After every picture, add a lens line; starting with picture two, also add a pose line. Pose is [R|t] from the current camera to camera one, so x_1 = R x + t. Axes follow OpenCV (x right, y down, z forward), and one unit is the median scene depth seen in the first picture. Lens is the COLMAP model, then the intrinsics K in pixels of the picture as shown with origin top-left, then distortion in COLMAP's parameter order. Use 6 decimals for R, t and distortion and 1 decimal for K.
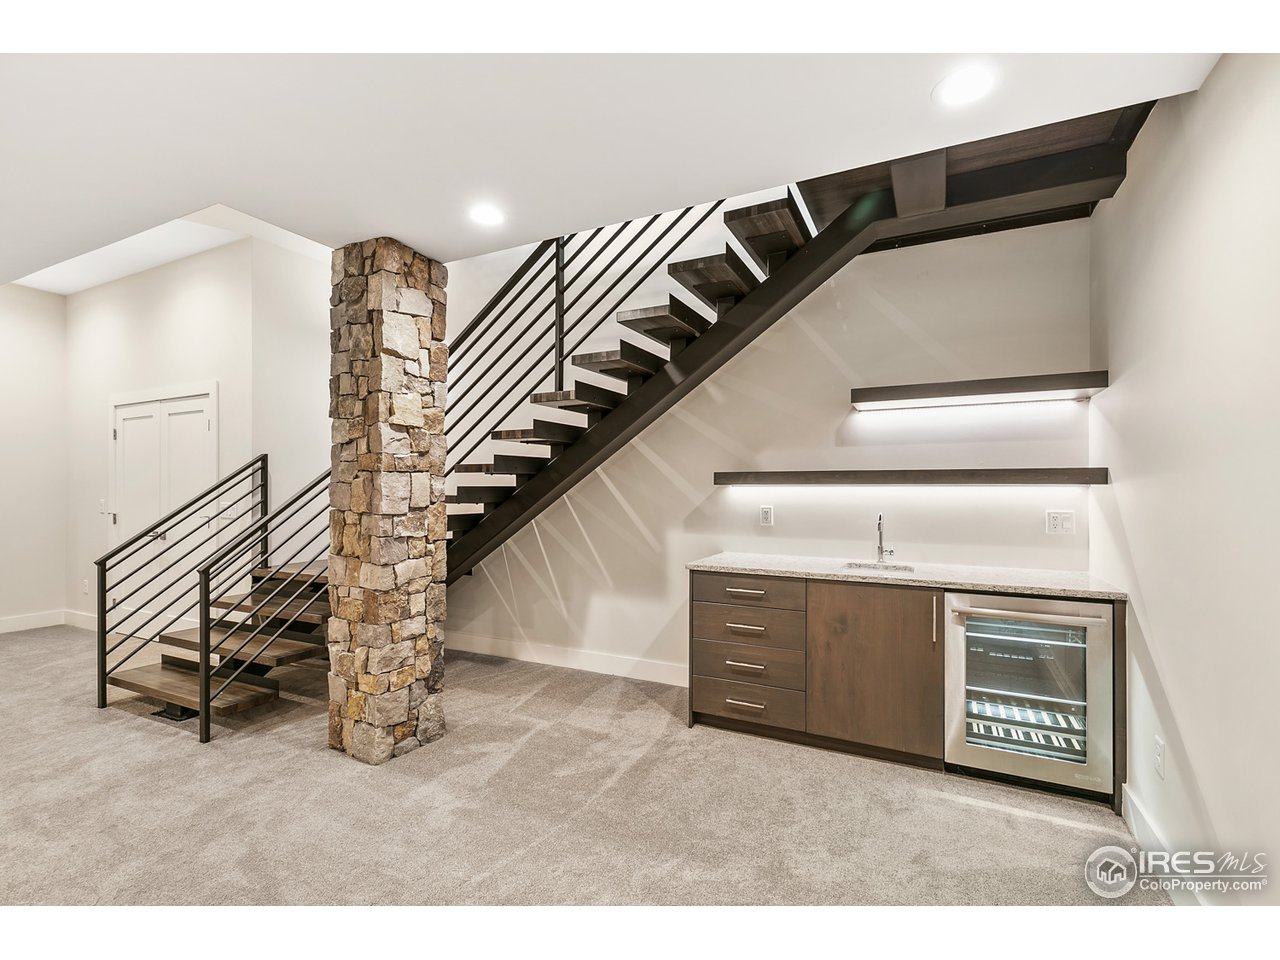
lens RADIAL K [[592.7, 0, 639.9], [0, 592.7, 485.5], [0, 0, 1]] dist [0.000451, -0.000084]
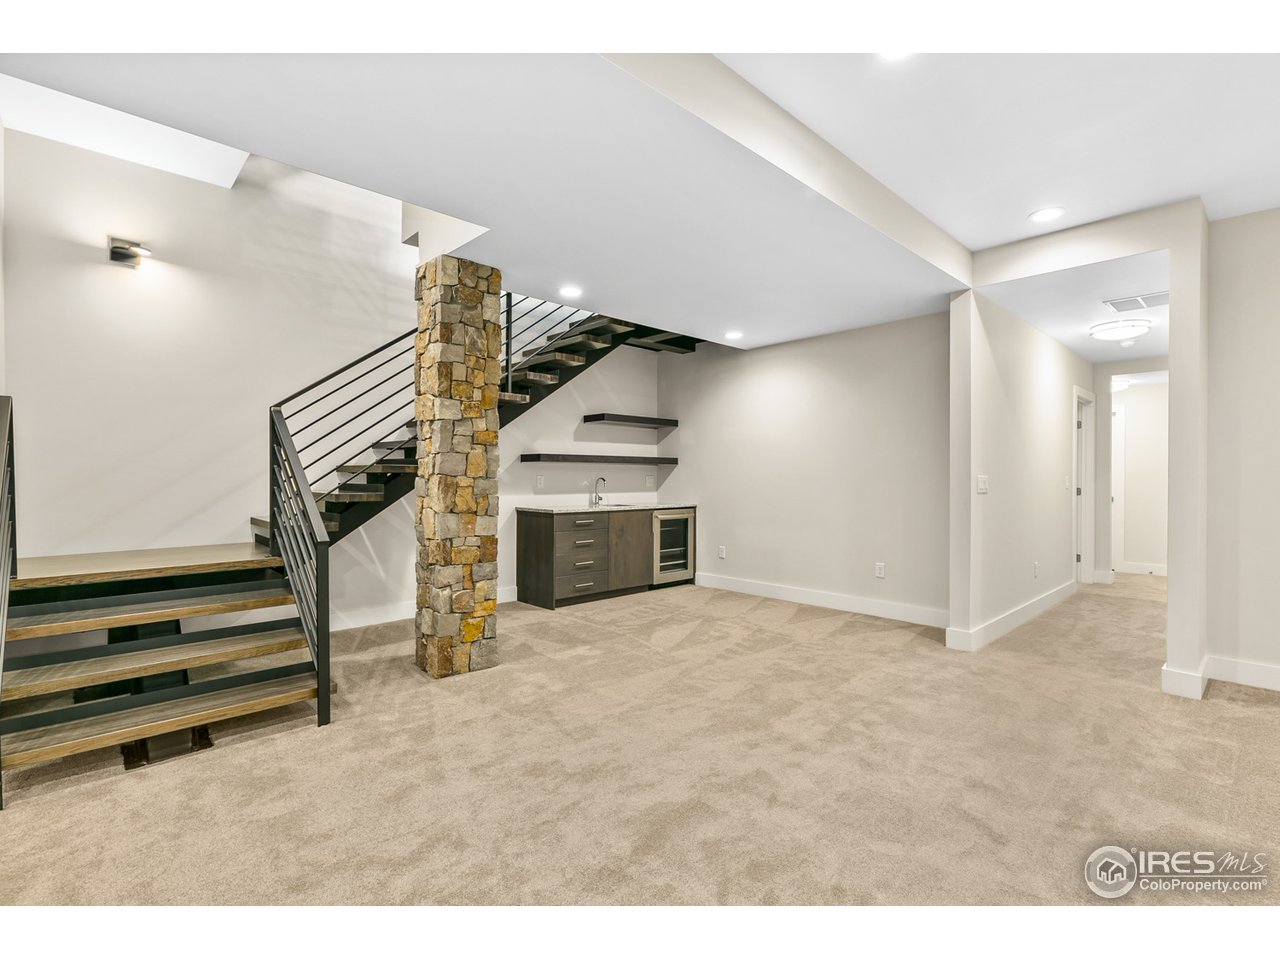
lens RADIAL K [[592.7, 0, 639.9], [0, 592.7, 485.5], [0, 0, 1]] dist [0.000451, -0.000084]
pose [[0.356585, -0.014311, 0.934153, -1.507625], [0.001717, 0.999891, 0.014663, 0.045530], [-0.934261, -0.003624, 0.356570, 0.217071]]
